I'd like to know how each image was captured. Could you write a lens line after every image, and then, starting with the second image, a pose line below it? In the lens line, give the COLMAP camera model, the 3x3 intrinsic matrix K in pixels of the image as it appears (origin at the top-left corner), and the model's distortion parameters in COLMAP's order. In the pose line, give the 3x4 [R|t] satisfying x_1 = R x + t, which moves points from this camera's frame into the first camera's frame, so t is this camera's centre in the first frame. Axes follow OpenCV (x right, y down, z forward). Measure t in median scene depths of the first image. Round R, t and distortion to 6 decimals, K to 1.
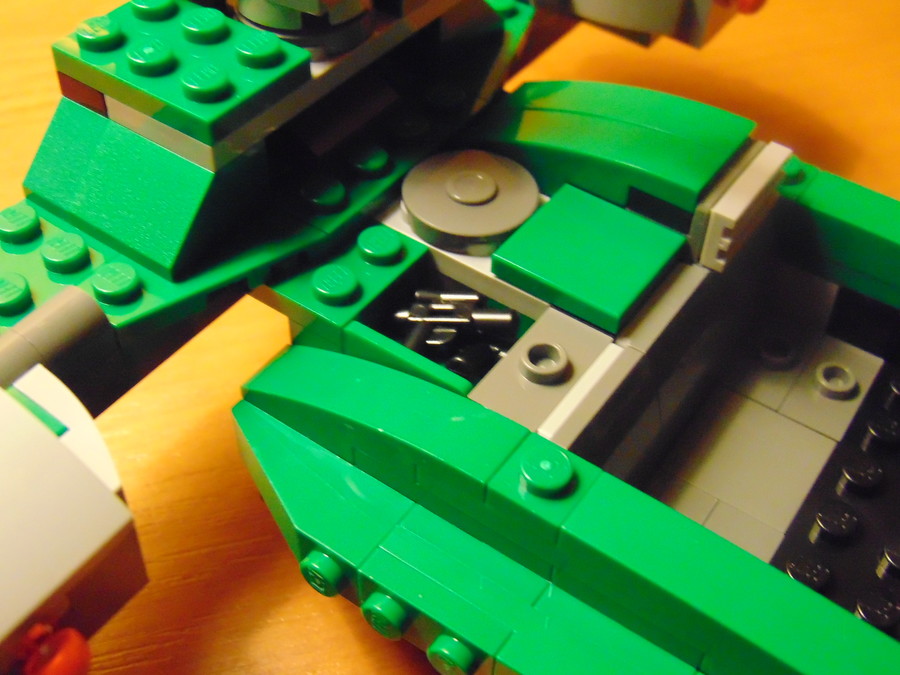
lens RADIAL K [[1090.7, 0, 450.0], [0, 1090.7, 337.5], [0, 0, 1]] dist [0.010470, 0.027949]
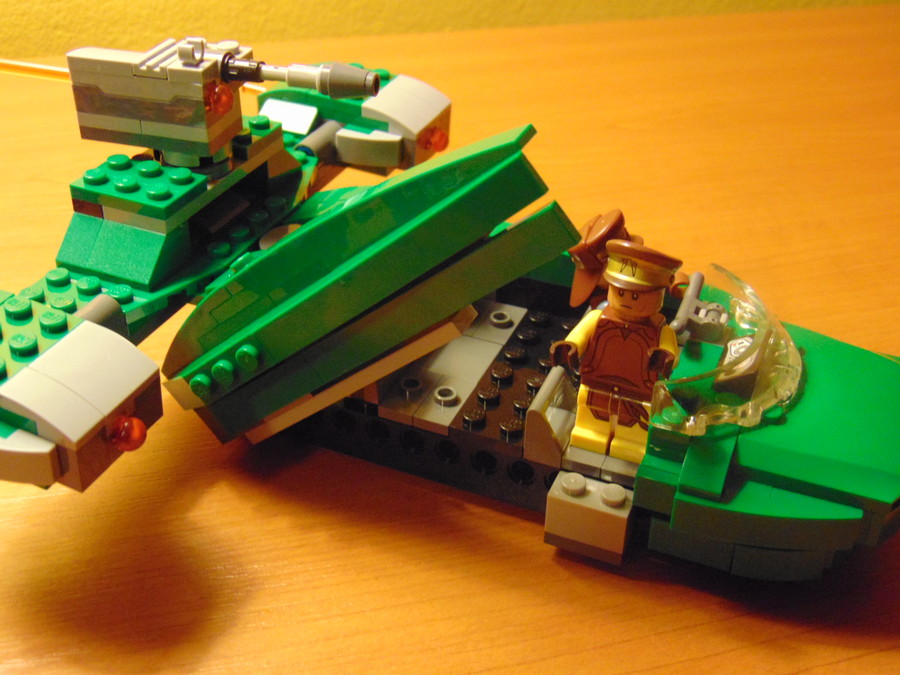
lens RADIAL K [[1090.7, 0, 450.0], [0, 1090.7, 337.5], [0, 0, 1]] dist [0.010470, 0.027949]
pose [[0.976145, -0.119494, 0.181277, -0.090499], [0.152500, 0.971644, -0.180697, 0.445088], [-0.154545, 0.204032, 0.966689, -0.911739]]
